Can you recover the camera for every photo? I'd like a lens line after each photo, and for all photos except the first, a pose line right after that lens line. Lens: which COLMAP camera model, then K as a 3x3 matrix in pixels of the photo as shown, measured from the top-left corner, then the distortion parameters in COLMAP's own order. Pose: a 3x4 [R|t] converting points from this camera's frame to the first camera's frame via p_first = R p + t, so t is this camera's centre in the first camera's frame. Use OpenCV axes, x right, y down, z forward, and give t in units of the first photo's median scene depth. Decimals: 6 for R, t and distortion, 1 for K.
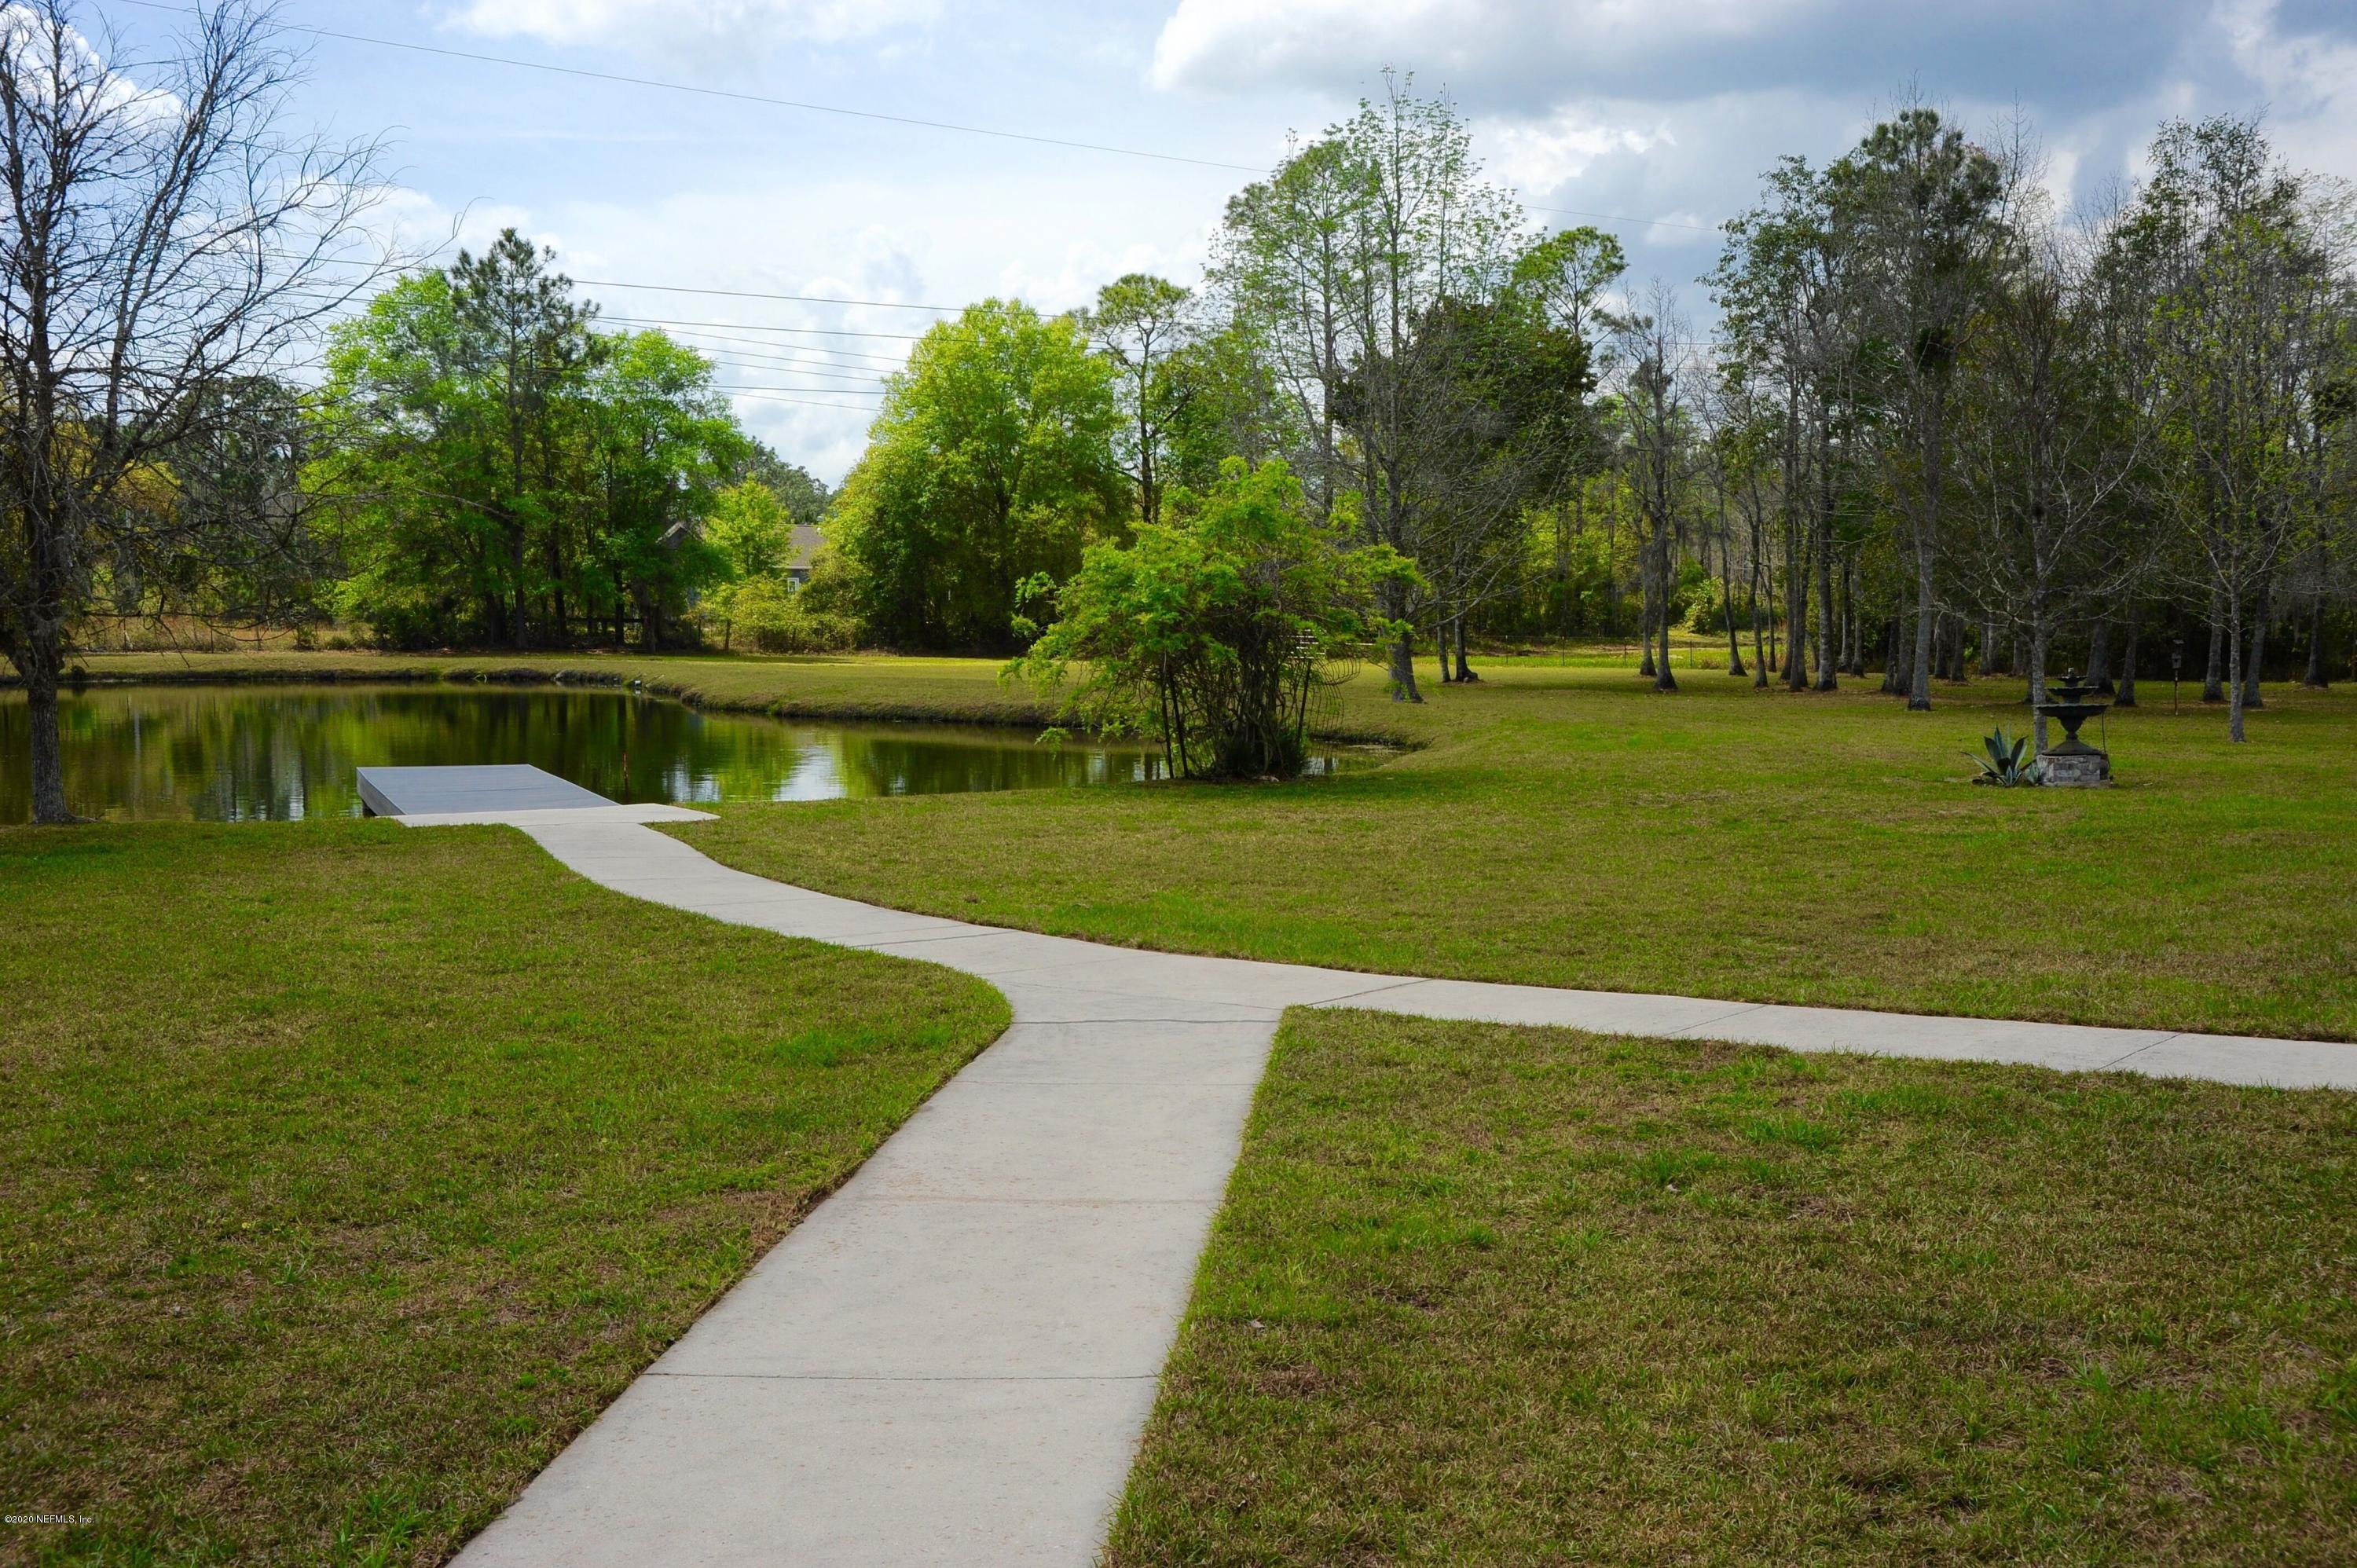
lens RADIAL K [[2634.8, 0, 1185.5], [0, 2634.8, 780.7], [0, 0, 1]] dist [0.019598, 0.000000]
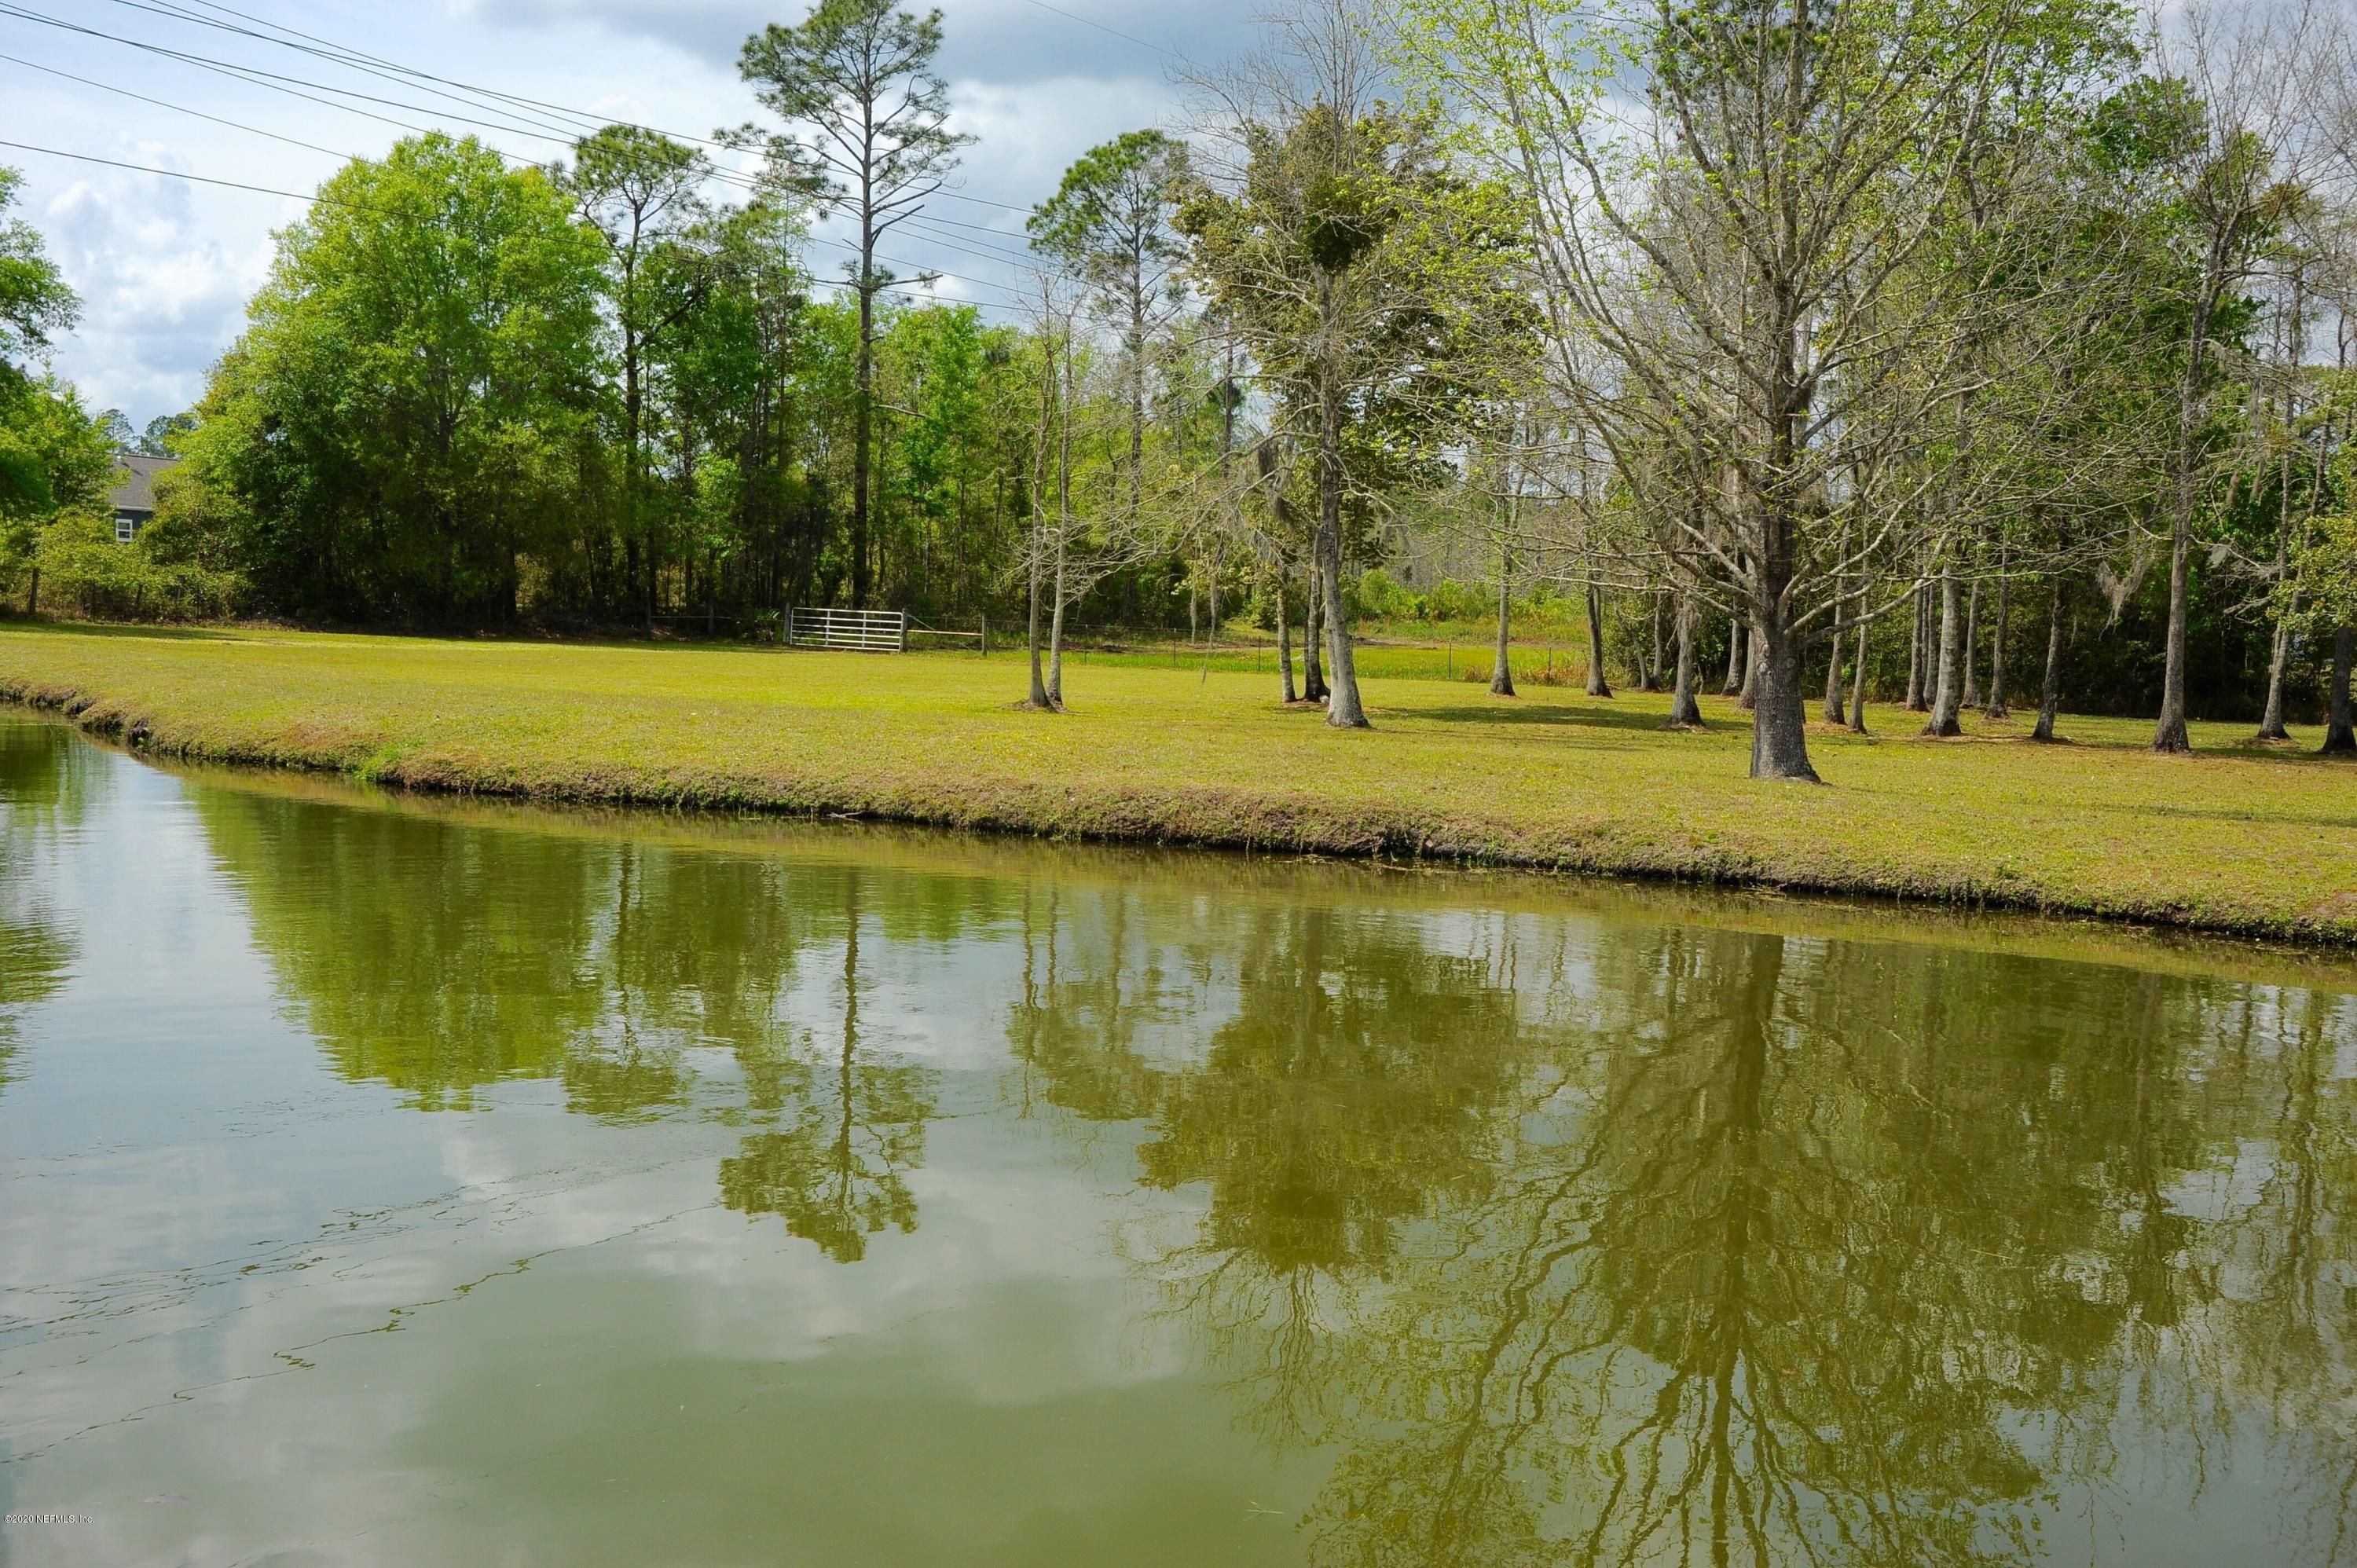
lens RADIAL K [[2634.8, 0, 1250.3], [0, 2634.8, 795.7], [0, 0, 1]] dist [0.019598, 0.000000]
pose [[0.956910, 0.011766, 0.290146, -0.068662], [-0.015206, 0.999838, 0.009604, -0.013800], [-0.289986, -0.013602, 0.956934, 0.252019]]
